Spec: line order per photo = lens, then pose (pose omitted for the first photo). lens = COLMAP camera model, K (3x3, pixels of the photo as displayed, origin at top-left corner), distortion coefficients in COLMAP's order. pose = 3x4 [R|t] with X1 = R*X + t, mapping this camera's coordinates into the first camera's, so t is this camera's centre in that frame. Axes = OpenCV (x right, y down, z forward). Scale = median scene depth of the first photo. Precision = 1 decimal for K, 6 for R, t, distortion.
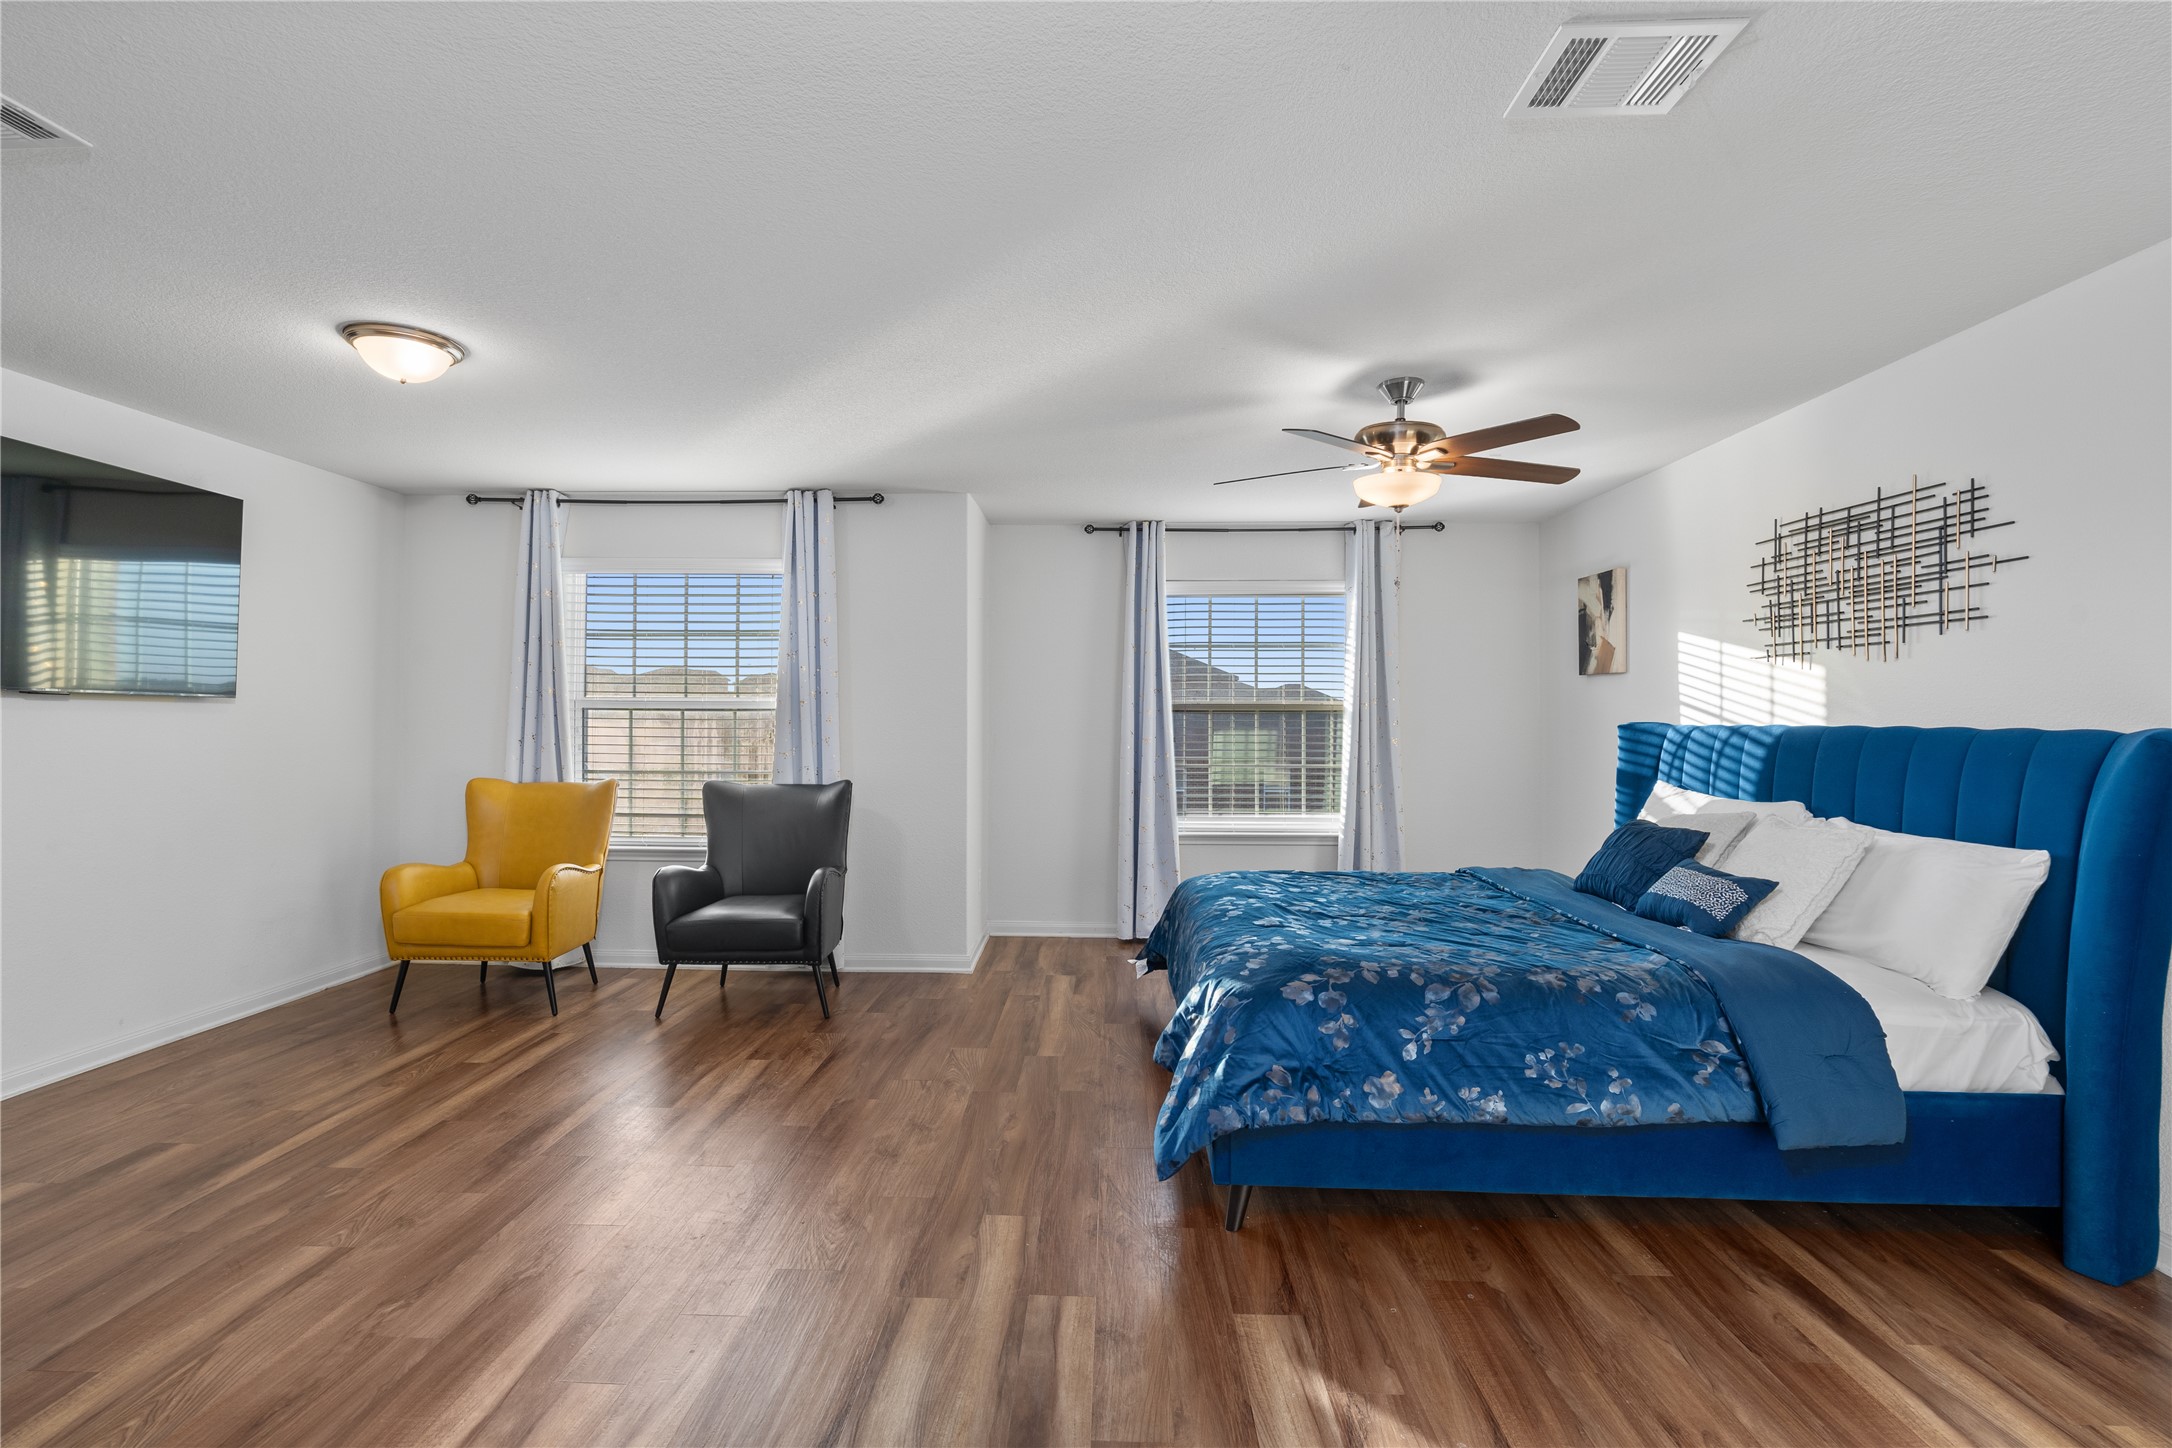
lens RADIAL K [[999.9, 0, 1082.8], [0, 999.9, 716.1], [0, 0, 1]] dist [-0.002173, 0.001660]
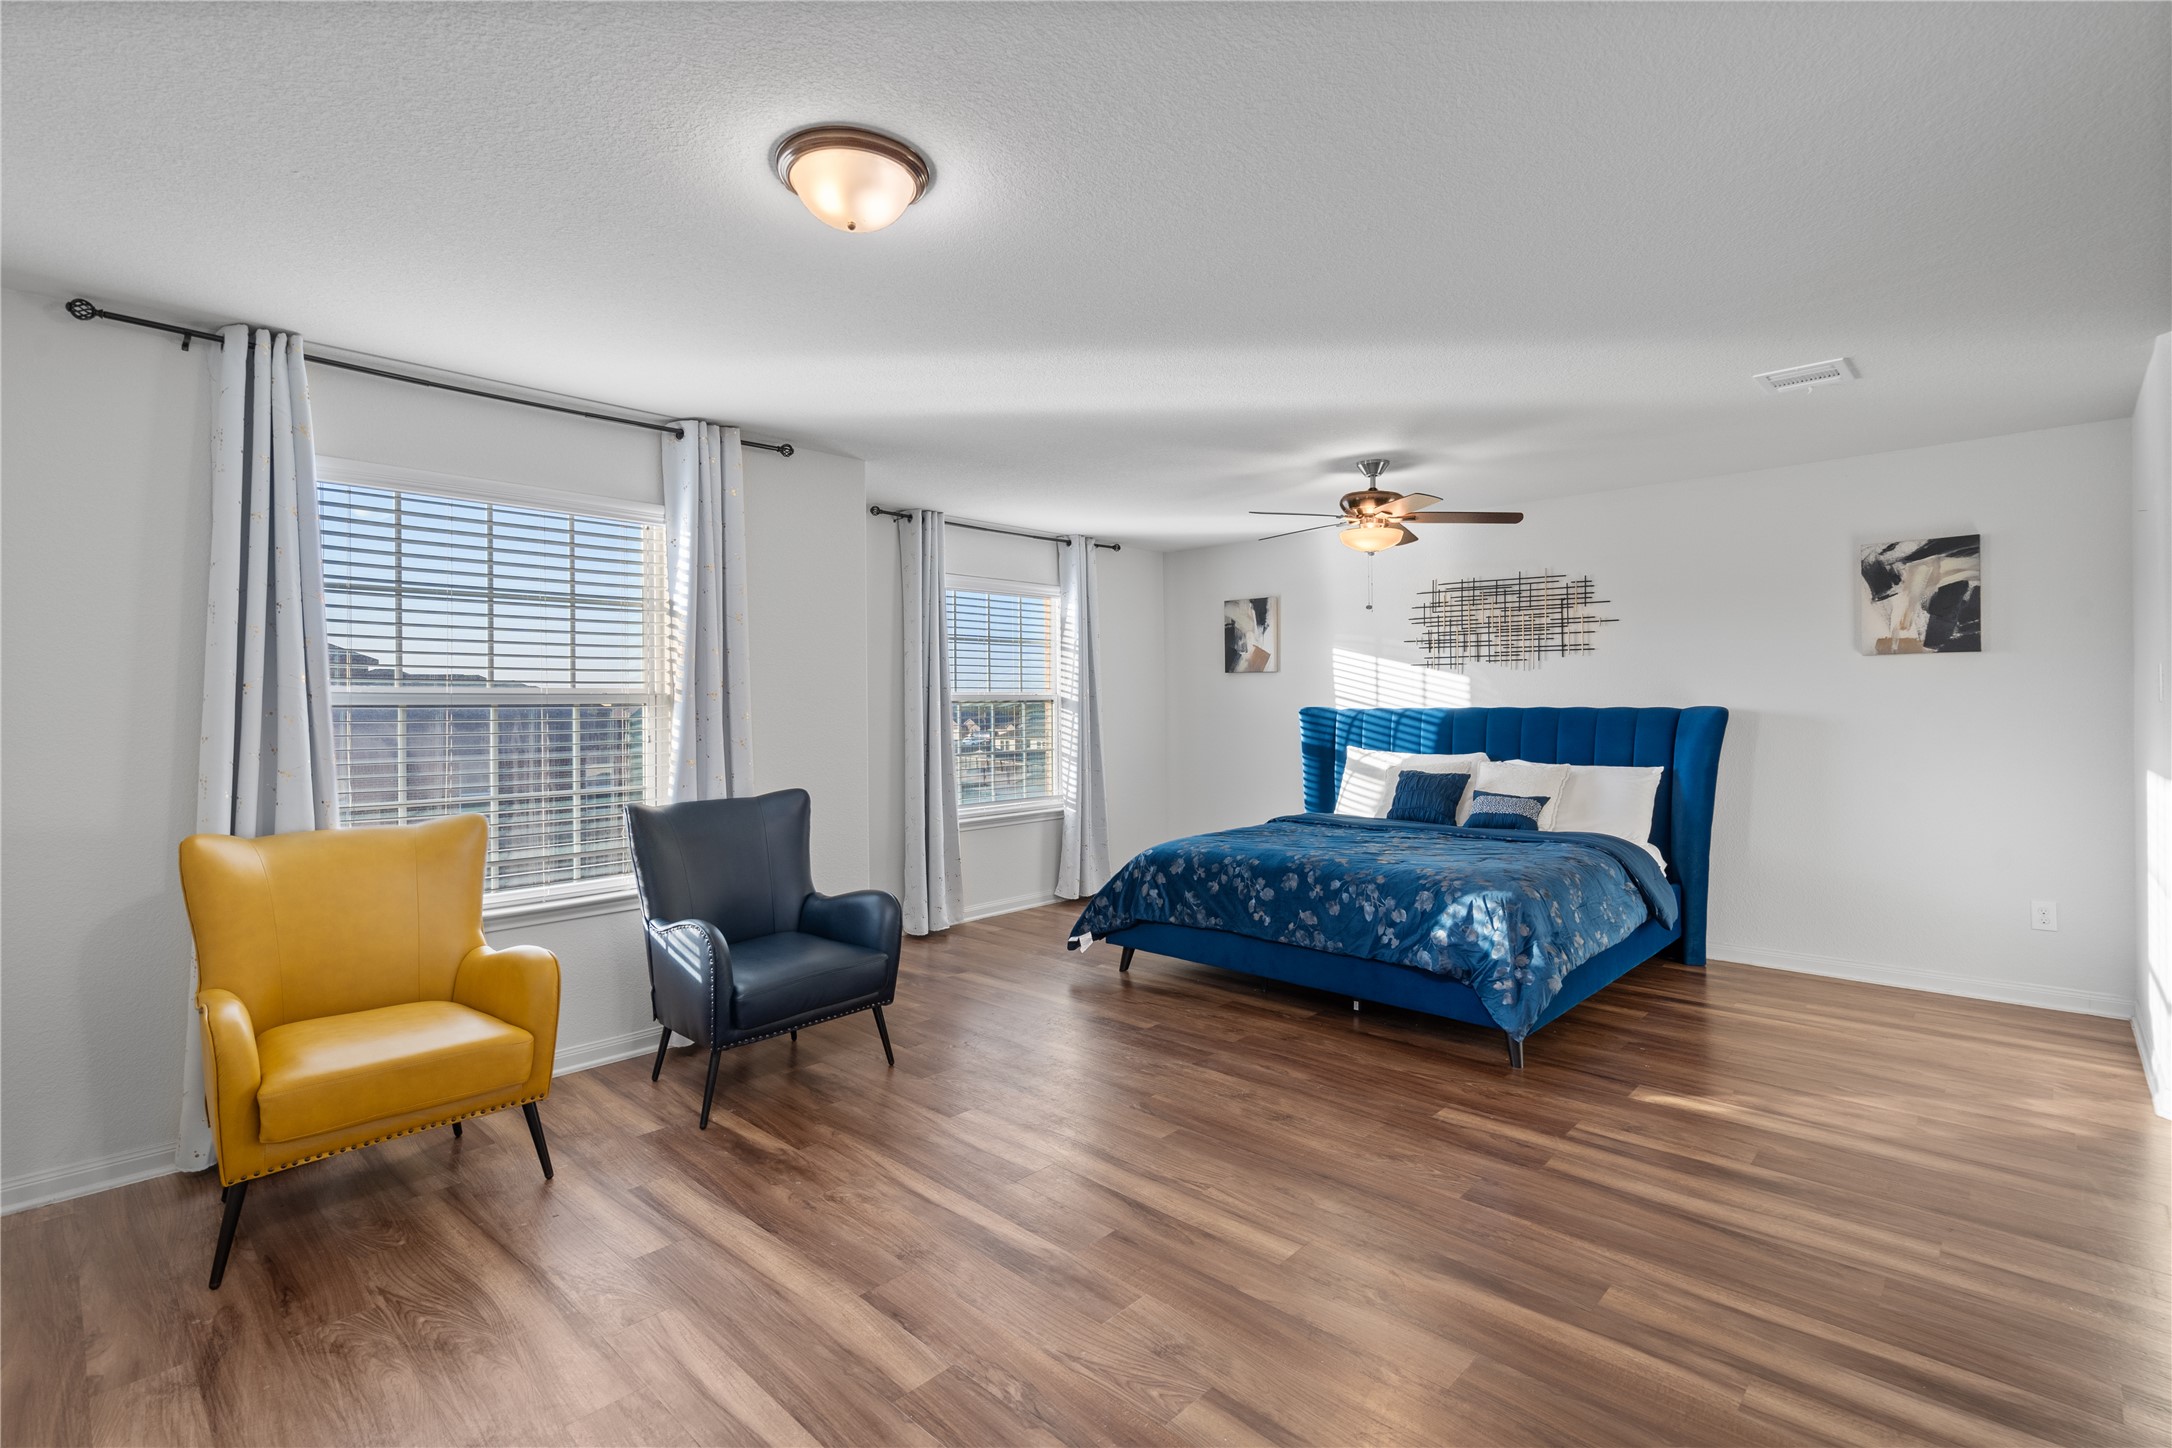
lens RADIAL K [[999.9, 0, 1080.8], [0, 999.9, 706.7], [0, 0, 1]] dist [-0.002173, 0.001660]
pose [[0.663771, -0.012061, 0.747839, -0.952419], [0.010202, 0.999923, 0.007072, -0.010088], [-0.747866, 0.002935, 0.663843, 0.377345]]
